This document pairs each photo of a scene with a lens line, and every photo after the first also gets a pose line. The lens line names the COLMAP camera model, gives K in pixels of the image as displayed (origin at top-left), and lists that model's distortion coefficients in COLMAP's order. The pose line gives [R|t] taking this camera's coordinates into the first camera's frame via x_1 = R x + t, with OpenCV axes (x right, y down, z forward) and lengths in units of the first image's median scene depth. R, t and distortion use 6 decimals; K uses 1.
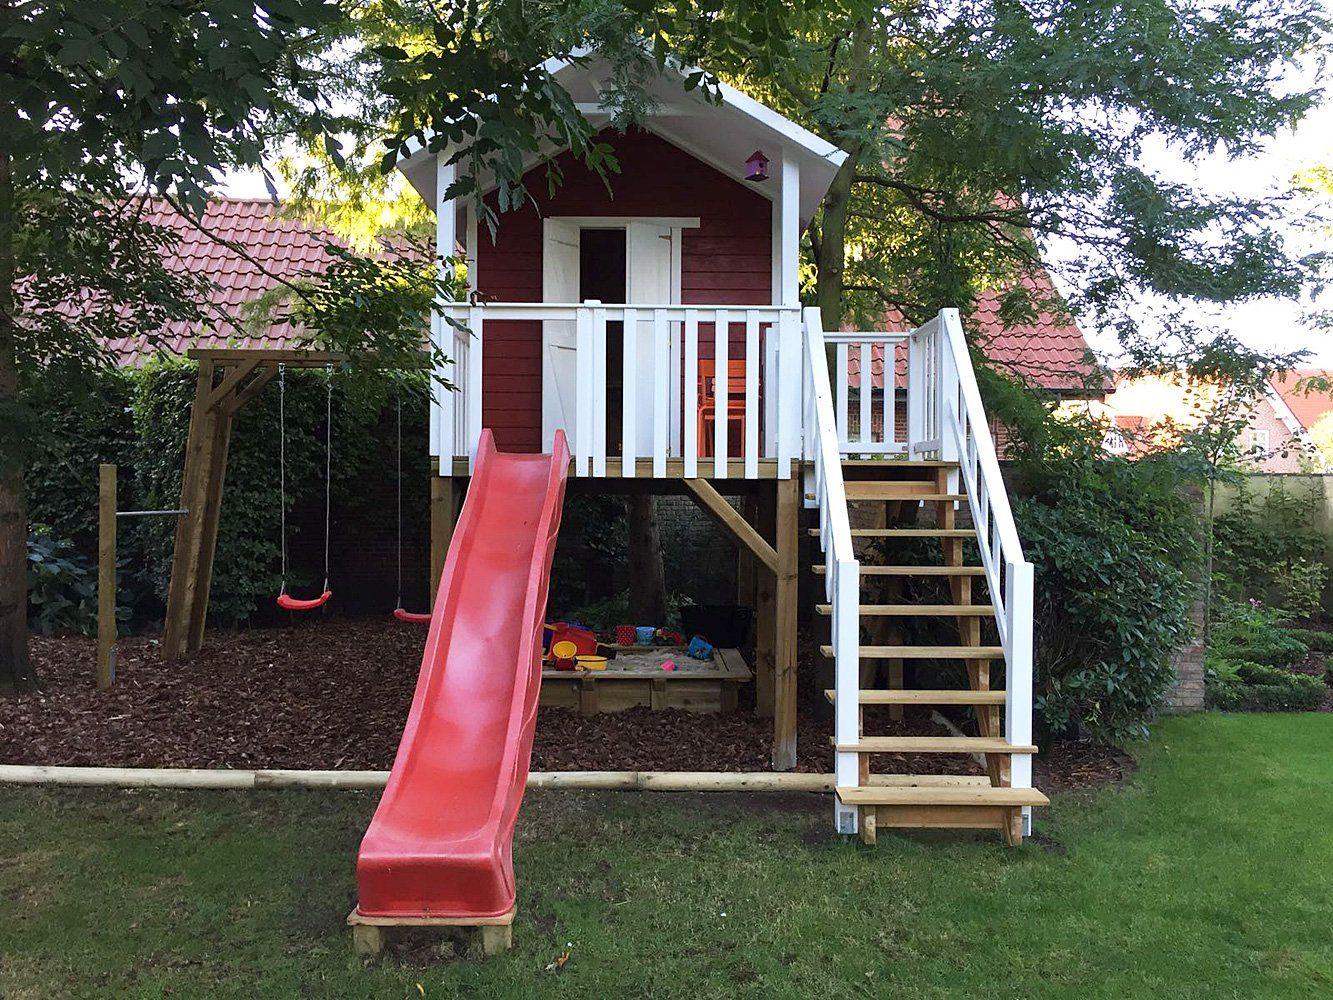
lens RADIAL K [[1088.5, 0, 666.5], [0, 1088.5, 500.0], [0, 0, 1]] dist [0.062008, -0.002000]
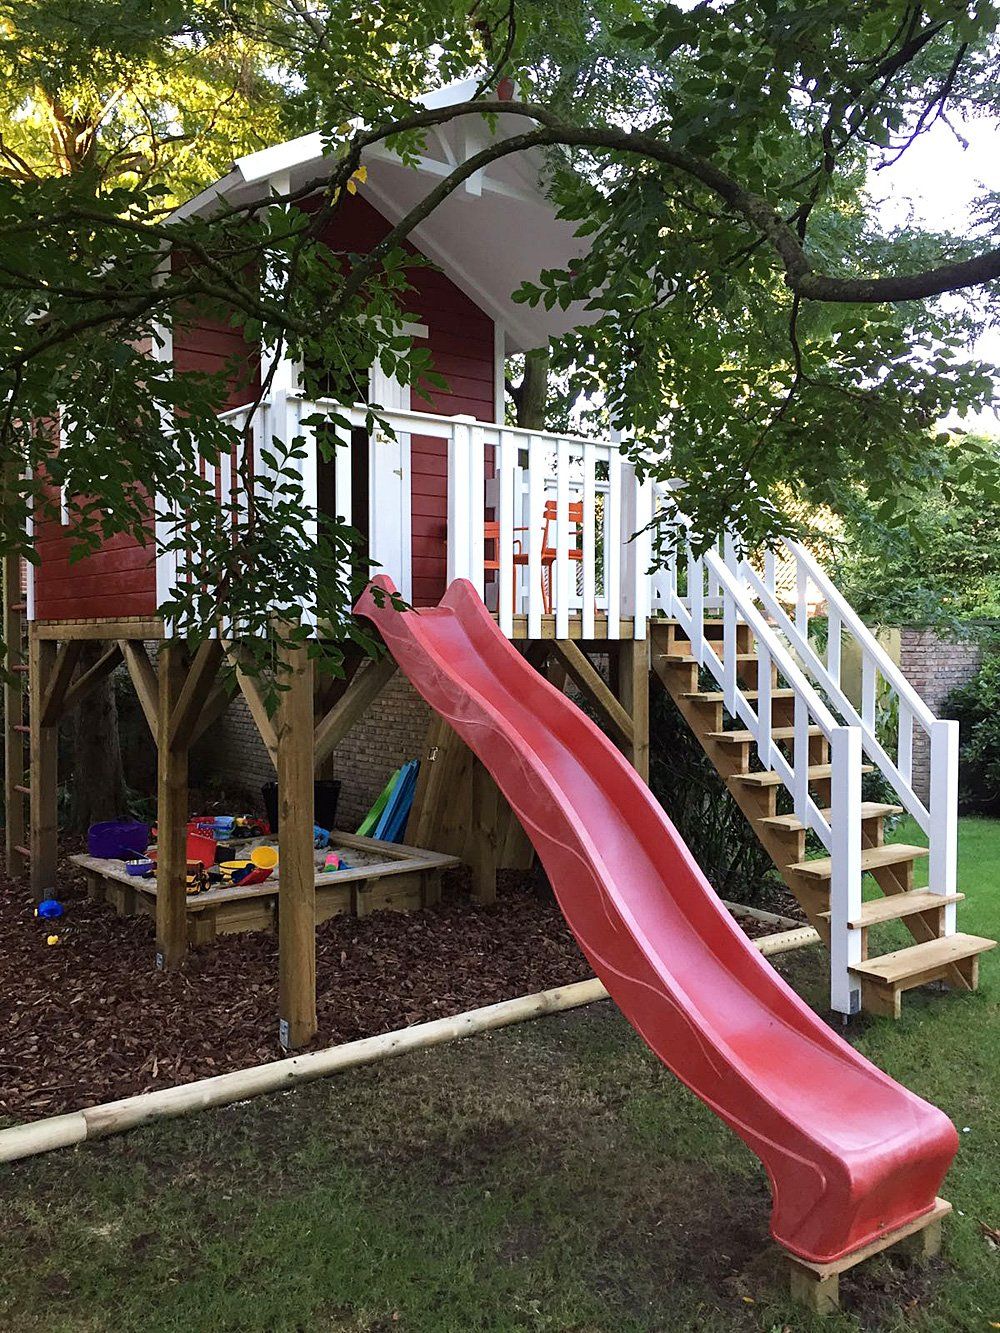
lens RADIAL K [[1088.5, 0, 500.0], [0, 1088.5, 666.5], [0, 0, 1]] dist [0.062008, -0.002000]
pose [[0.799683, -0.018781, 0.600129, -0.533782], [0.008548, 0.999765, 0.019898, -0.015807], [-0.600362, -0.010783, 0.799656, 0.346827]]
